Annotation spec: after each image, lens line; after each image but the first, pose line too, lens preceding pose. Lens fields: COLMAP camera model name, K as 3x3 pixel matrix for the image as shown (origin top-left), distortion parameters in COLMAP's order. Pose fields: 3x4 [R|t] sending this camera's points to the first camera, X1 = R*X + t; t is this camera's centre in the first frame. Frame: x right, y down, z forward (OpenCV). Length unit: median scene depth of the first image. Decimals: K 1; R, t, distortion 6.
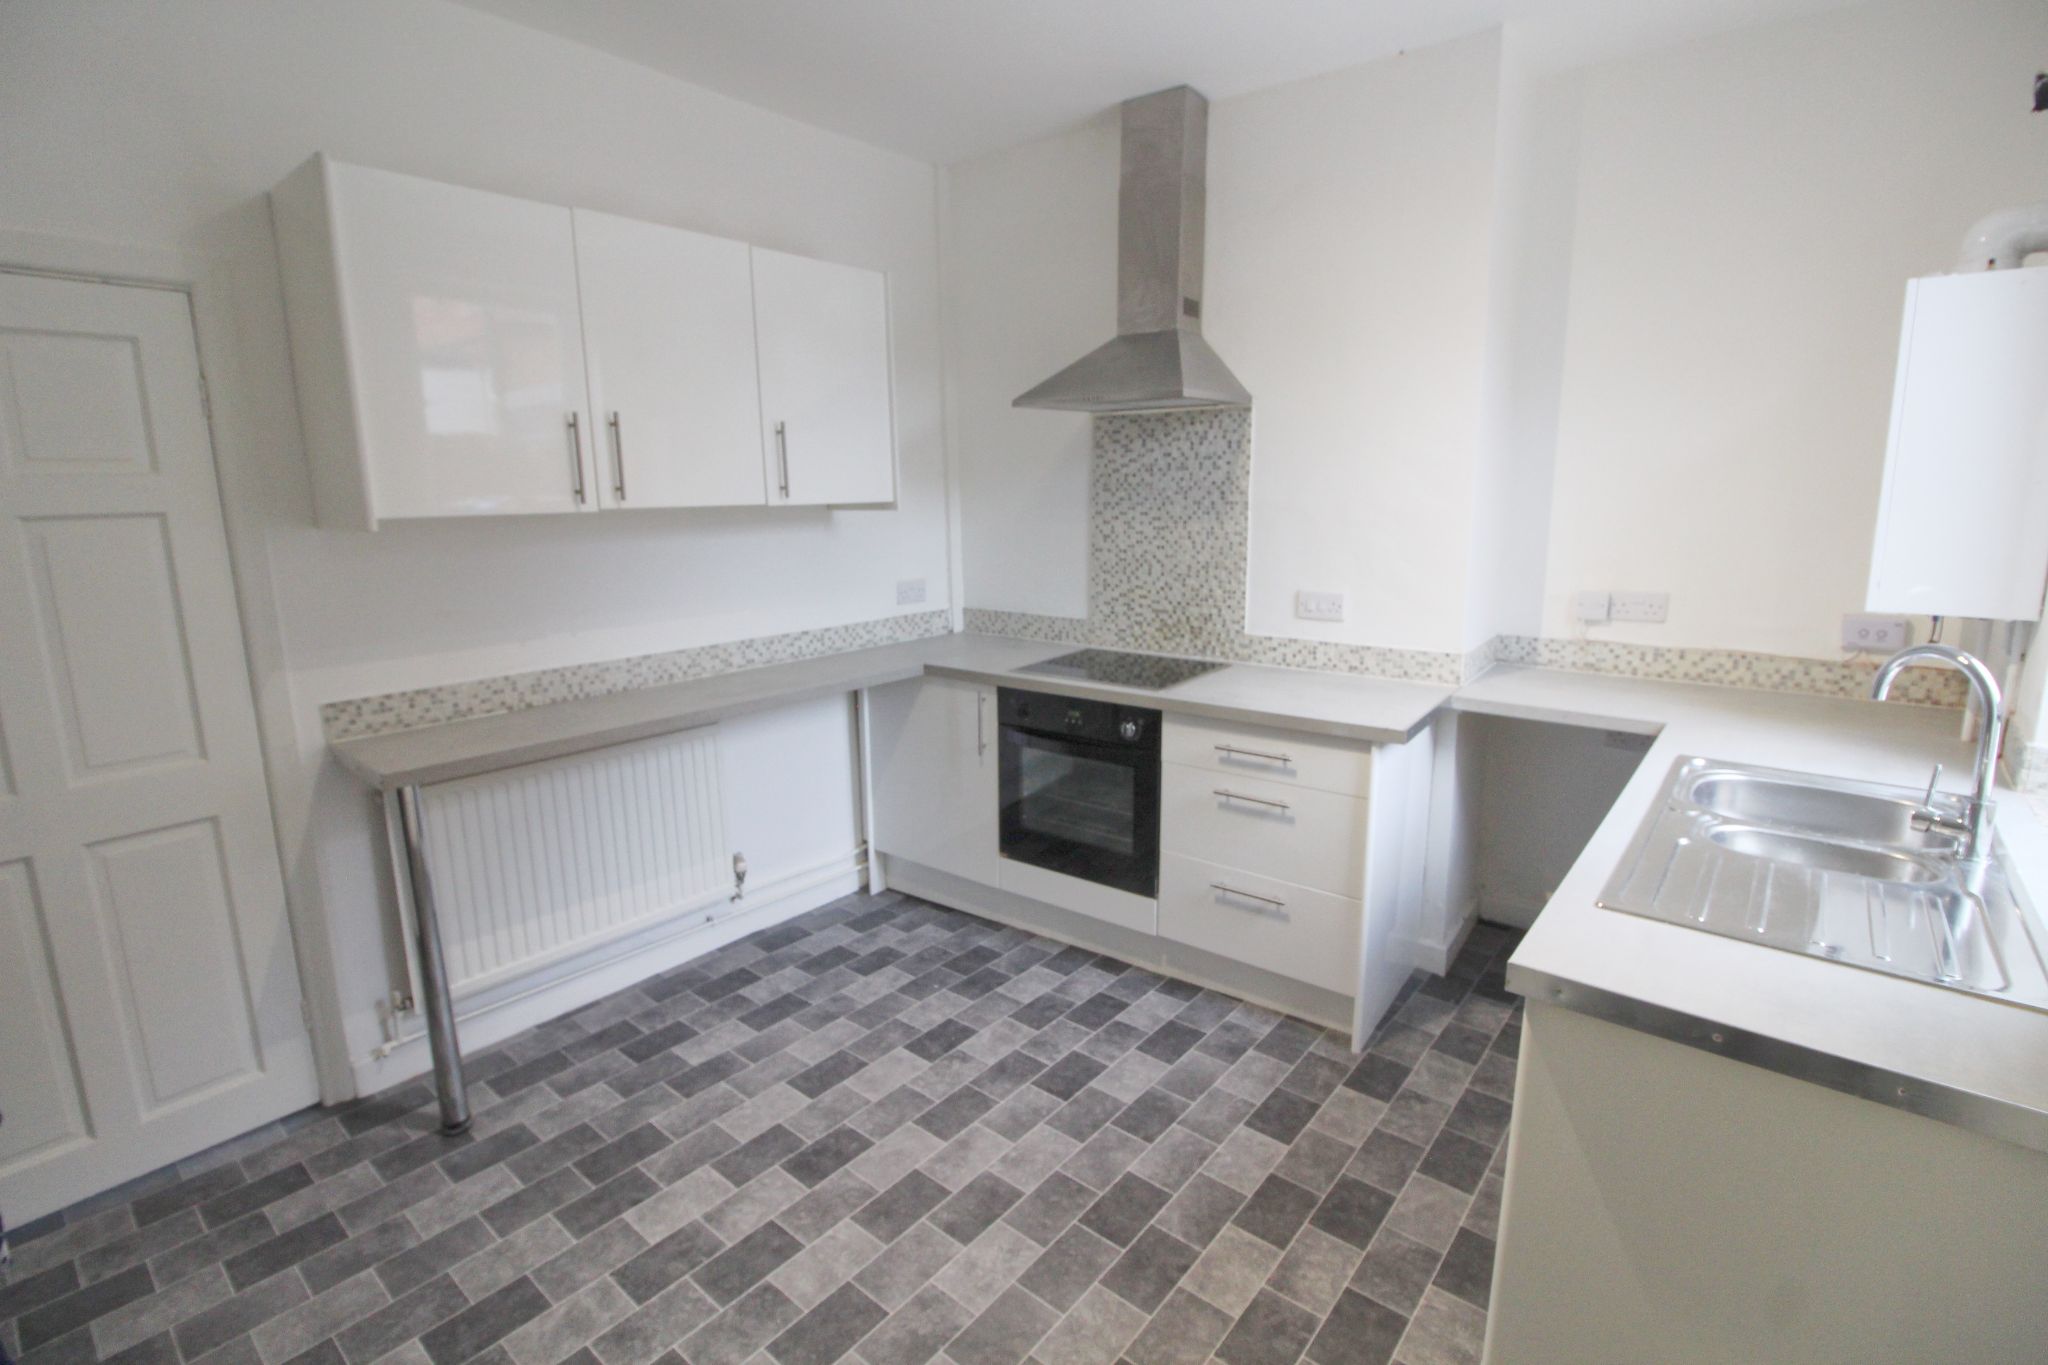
lens RADIAL K [[949.6, 0, 1011.7], [0, 949.6, 679.7], [0, 0, 1]] dist [0.002557, -0.013800]
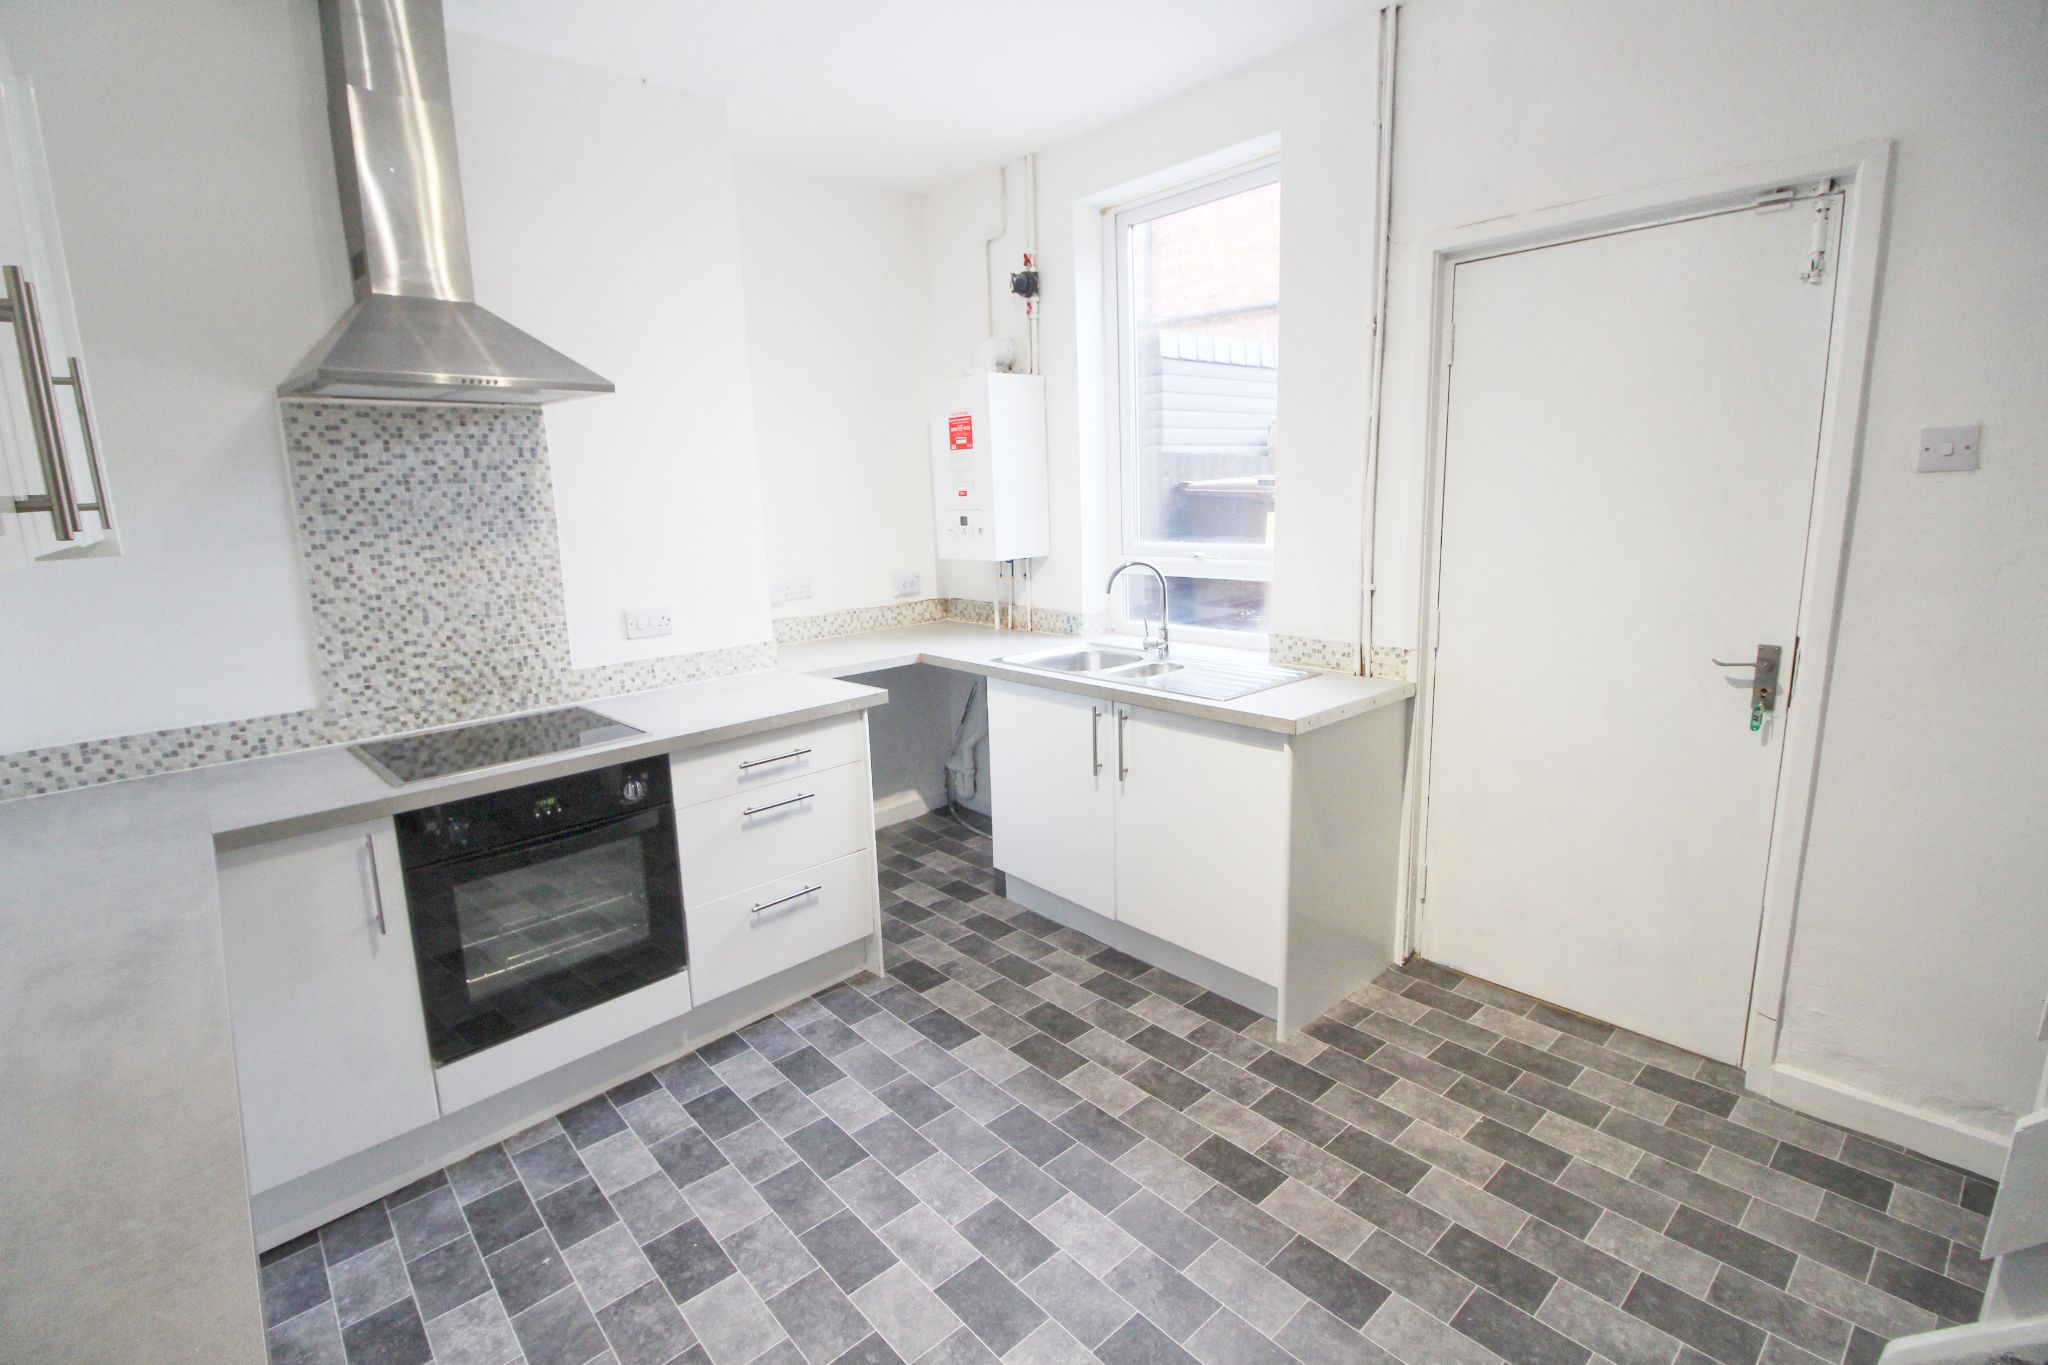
lens RADIAL K [[935.4, 0, 1024.0], [0, 935.4, 682.5], [0, 0, 1]] dist [0.001223, -0.012626]
pose [[0.138798, -0.195599, 0.970812, -0.535452], [0.228112, 0.960255, 0.160858, -0.081345], [-0.963691, 0.199127, 0.177900, 0.452259]]
